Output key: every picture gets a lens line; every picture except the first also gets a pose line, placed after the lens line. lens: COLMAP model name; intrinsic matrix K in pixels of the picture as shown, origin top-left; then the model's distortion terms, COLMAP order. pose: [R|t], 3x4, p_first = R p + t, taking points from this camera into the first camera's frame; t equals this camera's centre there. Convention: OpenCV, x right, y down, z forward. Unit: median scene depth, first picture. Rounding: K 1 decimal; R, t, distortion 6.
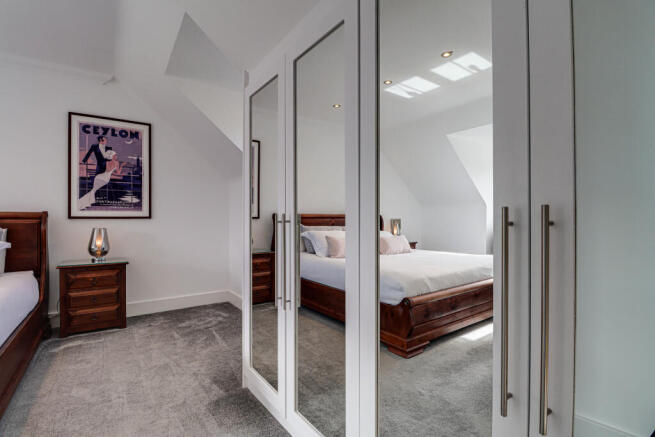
lens RADIAL K [[316.2, 0, 327.9], [0, 316.2, 217.6], [0, 0, 1]] dist [-0.020561, -0.001020]
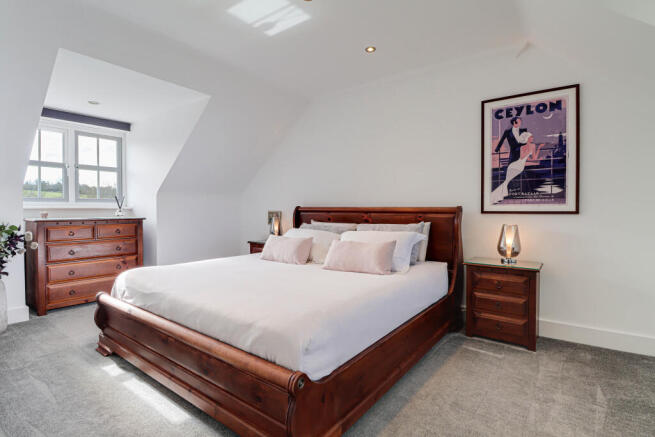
lens RADIAL K [[316.2, 0, 327.8], [0, 316.2, 216.6], [0, 0, 1]] dist [-0.020561, -0.001020]
pose [[0.290907, 0.017973, -0.956582, -0.044528], [-0.001640, 0.999831, 0.018287, -0.003723], [0.956750, -0.003751, 0.290888, 0.262084]]
